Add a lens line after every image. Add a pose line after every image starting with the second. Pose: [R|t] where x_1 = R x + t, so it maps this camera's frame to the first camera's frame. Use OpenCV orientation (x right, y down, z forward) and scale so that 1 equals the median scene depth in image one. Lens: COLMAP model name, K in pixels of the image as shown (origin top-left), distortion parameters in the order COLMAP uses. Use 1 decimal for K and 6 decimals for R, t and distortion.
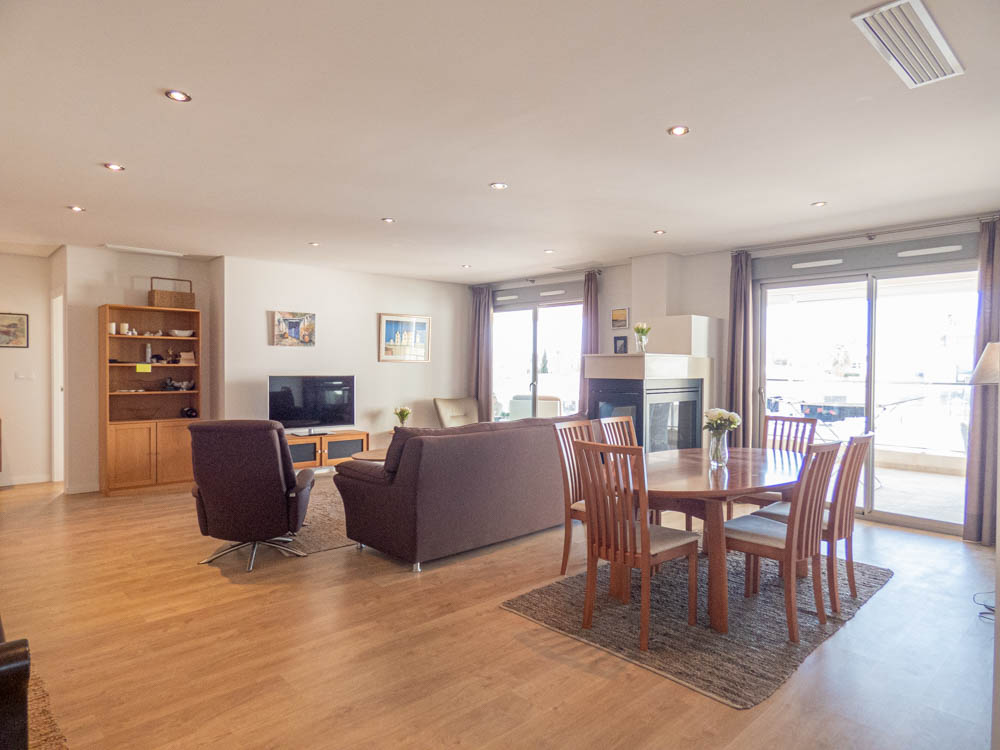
lens RADIAL K [[601.7, 0, 500.0], [0, 601.7, 375.0], [0, 0, 1]] dist [-0.063956, 0.069491]
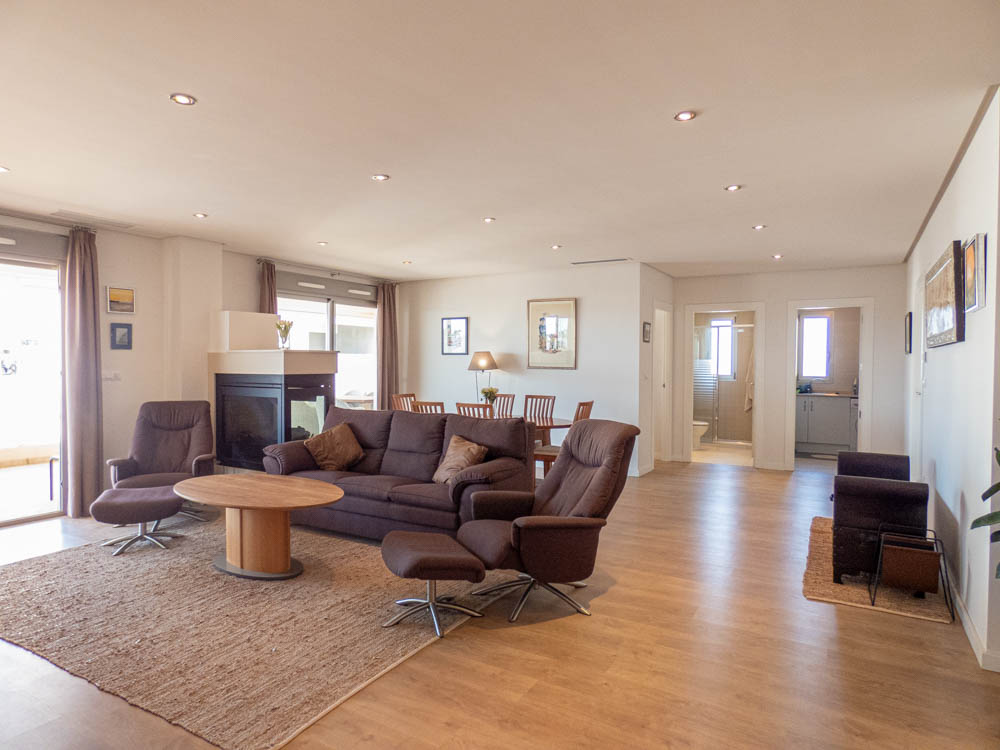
lens RADIAL K [[603.9, 0, 500.0], [0, 603.9, 375.0], [0, 0, 1]] dist [-0.061262, 0.090376]
pose [[-0.271559, -0.023606, 0.962132, -0.954731], [0.010361, 0.999570, 0.027448, -0.018158], [-0.962366, 0.017422, -0.271198, 1.024876]]
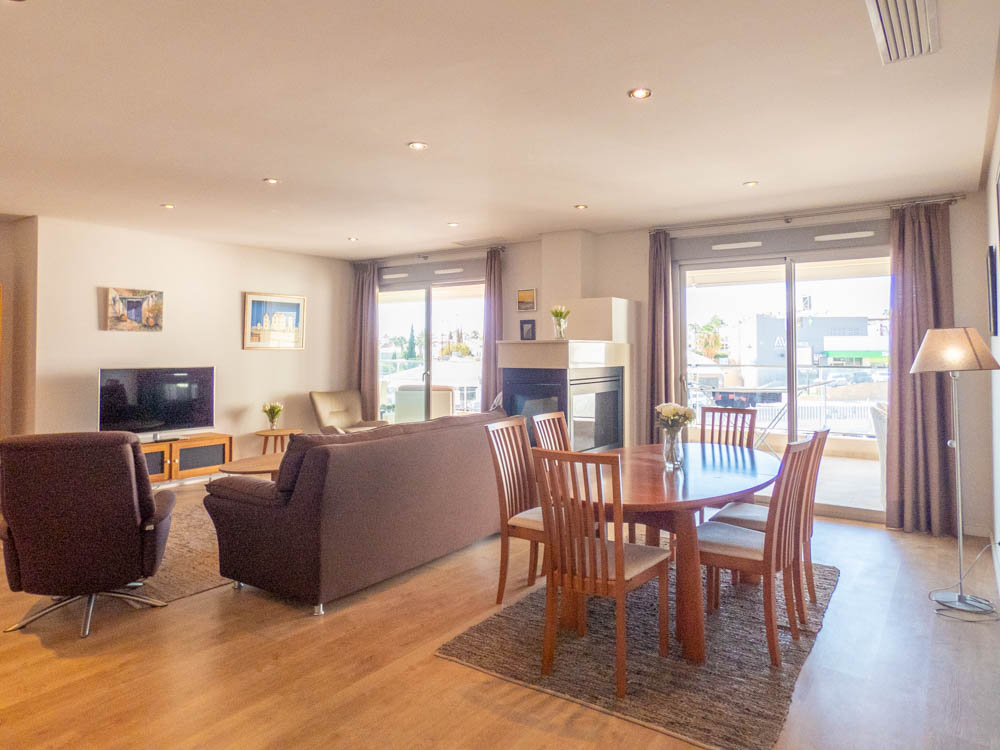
lens RADIAL K [[650.2, 0, 499.8], [0, 650.2, 329.4], [0, 0, 1]] dist [-0.045231, 0.040313]
pose [[0.977671, -0.001448, 0.210137, -0.065027], [0.010999, 0.998958, -0.044286, -0.009773], [-0.209854, 0.045609, 0.976668, 0.068840]]
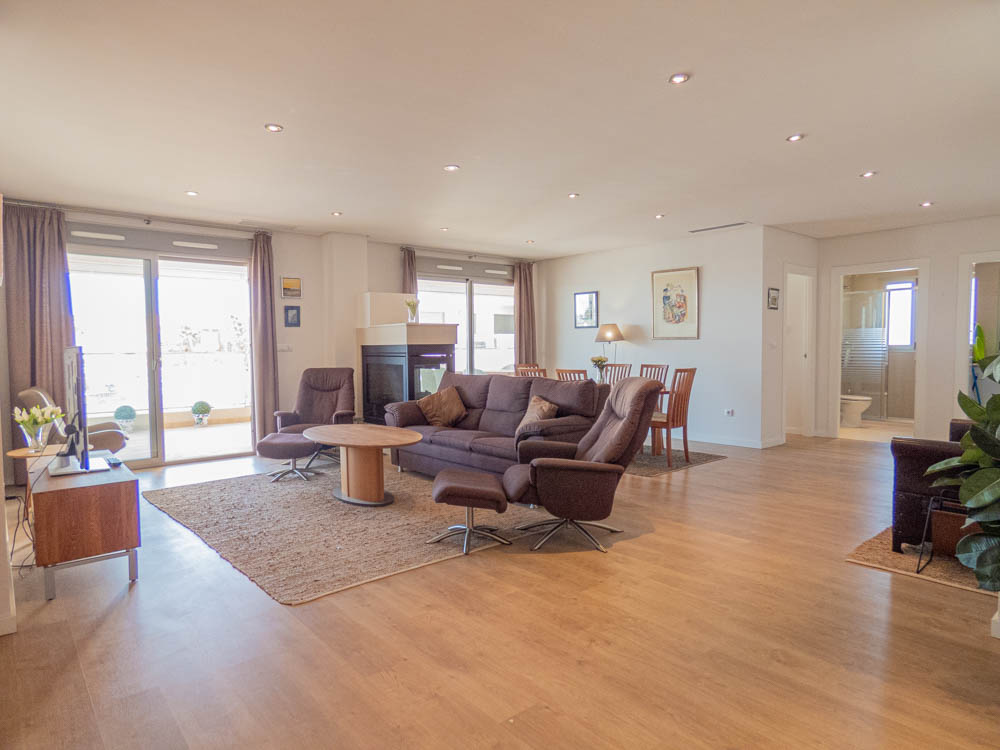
lens RADIAL K [[603.9, 0, 500.0], [0, 603.9, 375.0], [0, 0, 1]] dist [-0.061262, 0.090376]
pose [[0.051773, -0.052599, 0.997273, -1.061790], [0.027199, 0.998316, 0.051242, 0.009764], [-0.998288, 0.024472, 0.053116, 0.851239]]
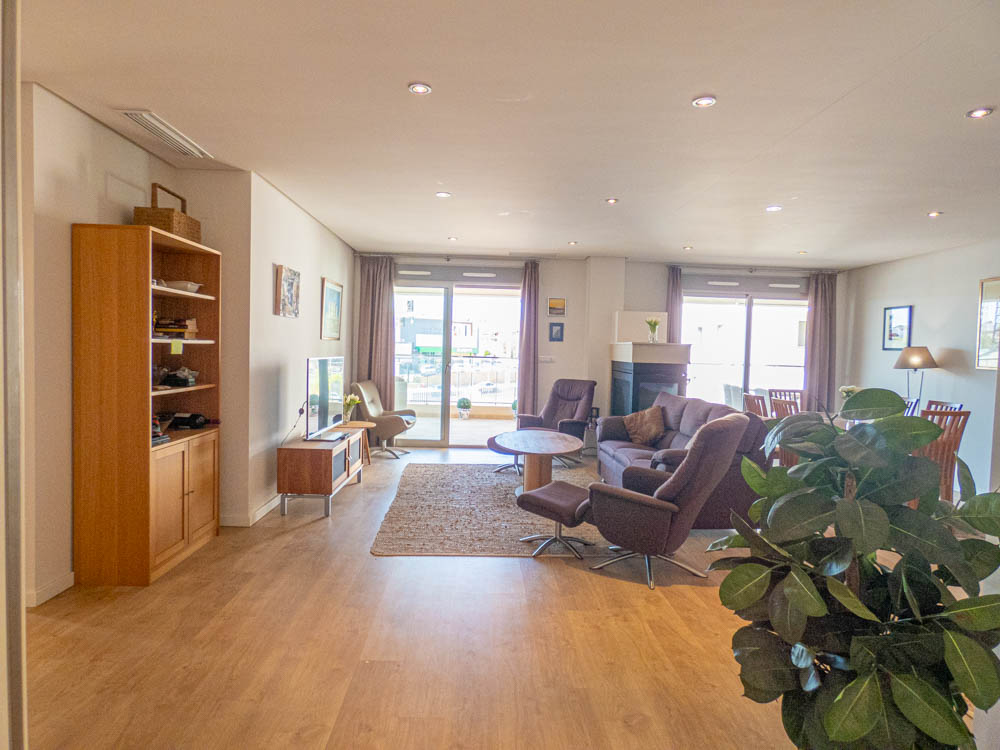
lens RADIAL K [[603.9, 0, 500.0], [0, 603.9, 375.0], [0, 0, 1]] dist [-0.061262, 0.090376]
pose [[0.654877, -0.021182, 0.755439, -0.998785], [-0.013032, 0.999142, 0.039313, -0.014447], [-0.755623, -0.035590, 0.654039, 0.475412]]
